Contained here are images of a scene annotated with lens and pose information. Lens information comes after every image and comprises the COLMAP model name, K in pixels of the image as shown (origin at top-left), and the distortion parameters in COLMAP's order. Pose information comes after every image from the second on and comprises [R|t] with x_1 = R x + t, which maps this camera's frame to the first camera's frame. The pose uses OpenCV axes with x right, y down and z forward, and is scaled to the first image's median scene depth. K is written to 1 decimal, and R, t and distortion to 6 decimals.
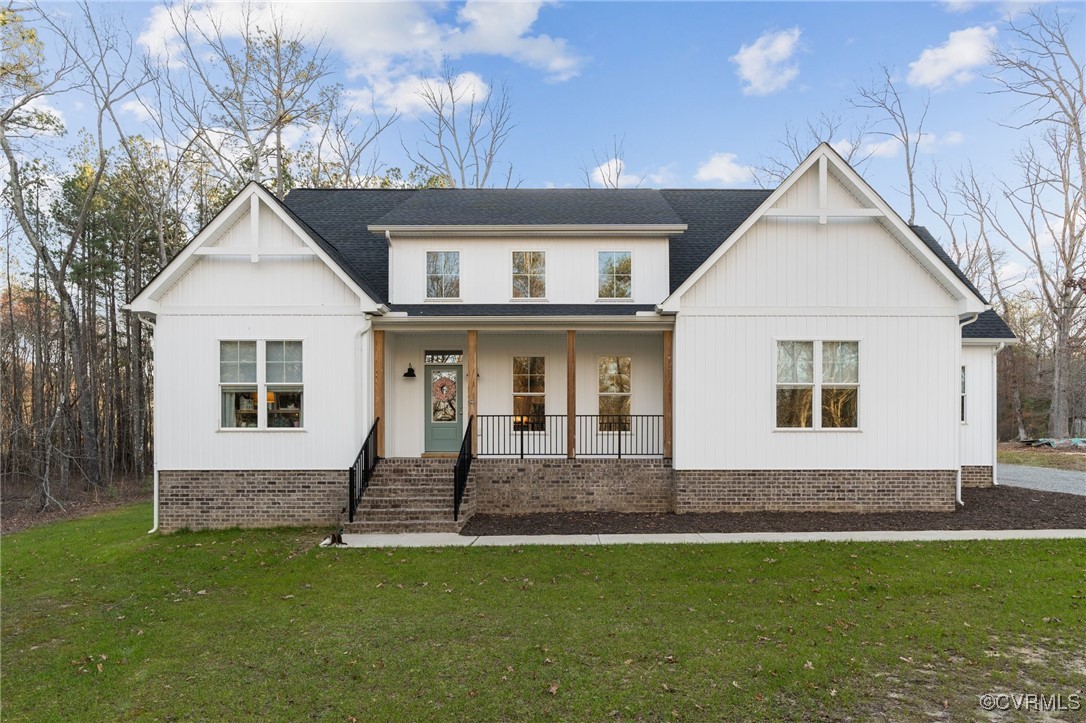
lens RADIAL K [[643.7, 0, 566.1], [0, 643.7, 402.3], [0, 0, 1]] dist [0.001292, 0.001956]
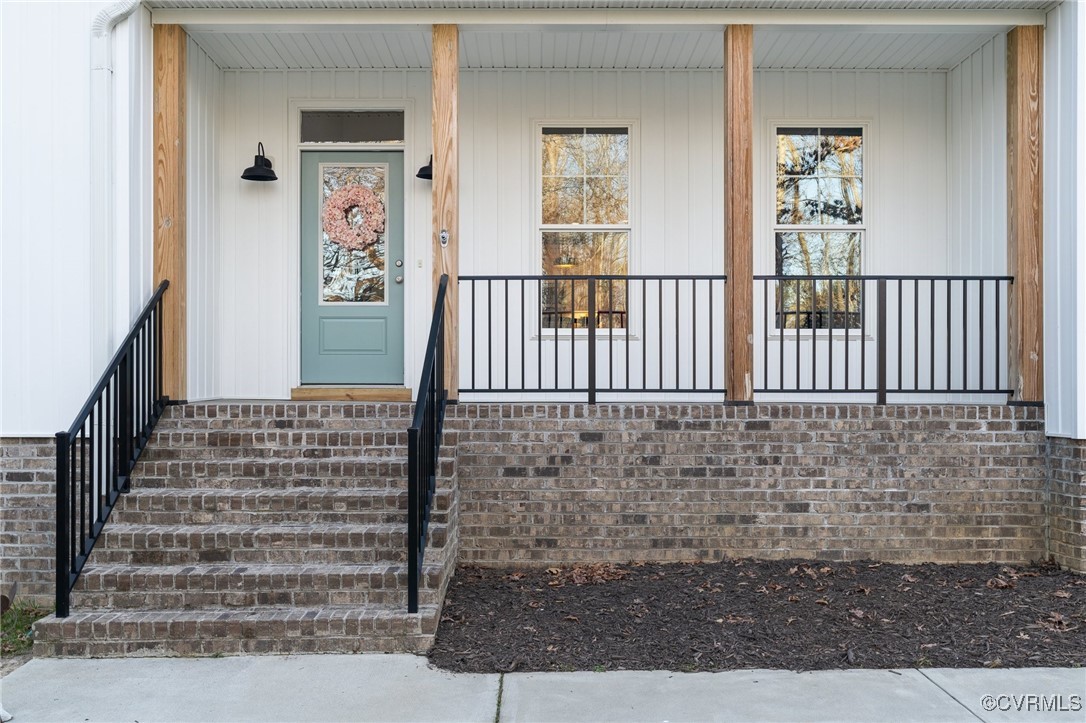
lens RADIAL K [[1066.1, 0, 542.6], [0, 1066.1, 318.7], [0, 0, 1]] dist [0.005712, -0.001832]
pose [[0.999786, 0.003132, 0.020453, -0.108184], [-0.003356, 0.999935, 0.010935, 0.037556], [-0.020418, -0.011001, 0.999731, 0.447334]]
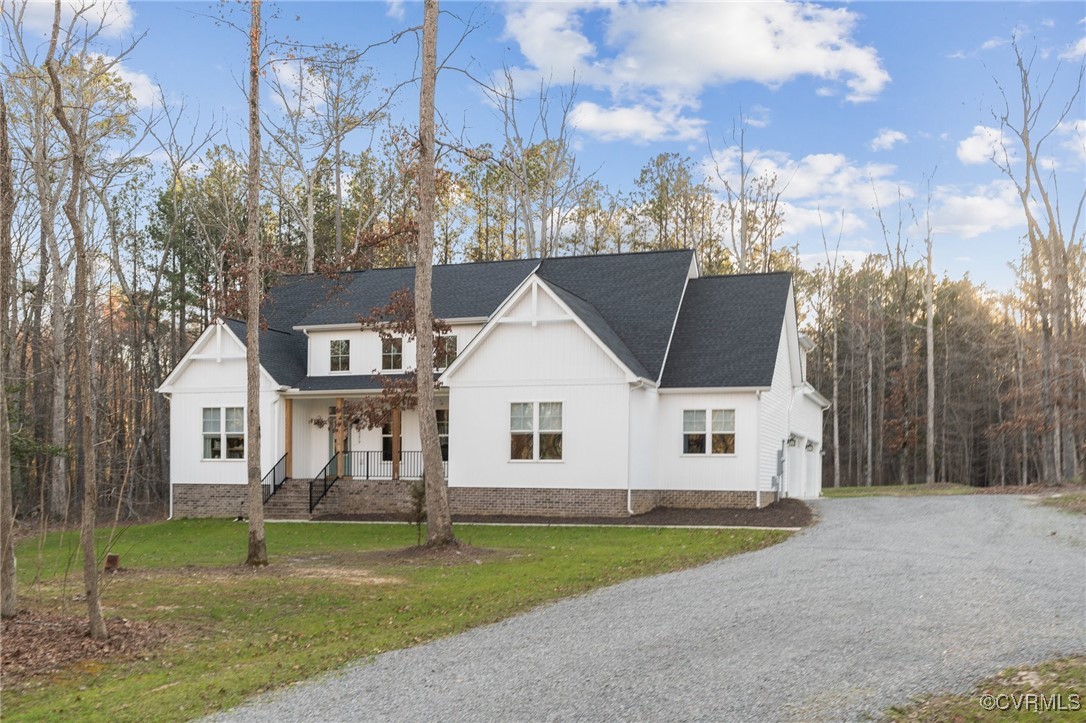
lens RADIAL K [[1071.8, 0, 543.0], [0, 1071.8, 361.5], [0, 0, 1]] dist [-0.010590, -0.002964]
pose [[0.945187, -0.026738, -0.325433, 1.212272], [0.012332, 0.998854, -0.046251, -0.073683], [0.326296, 0.039702, 0.944433, -1.358020]]
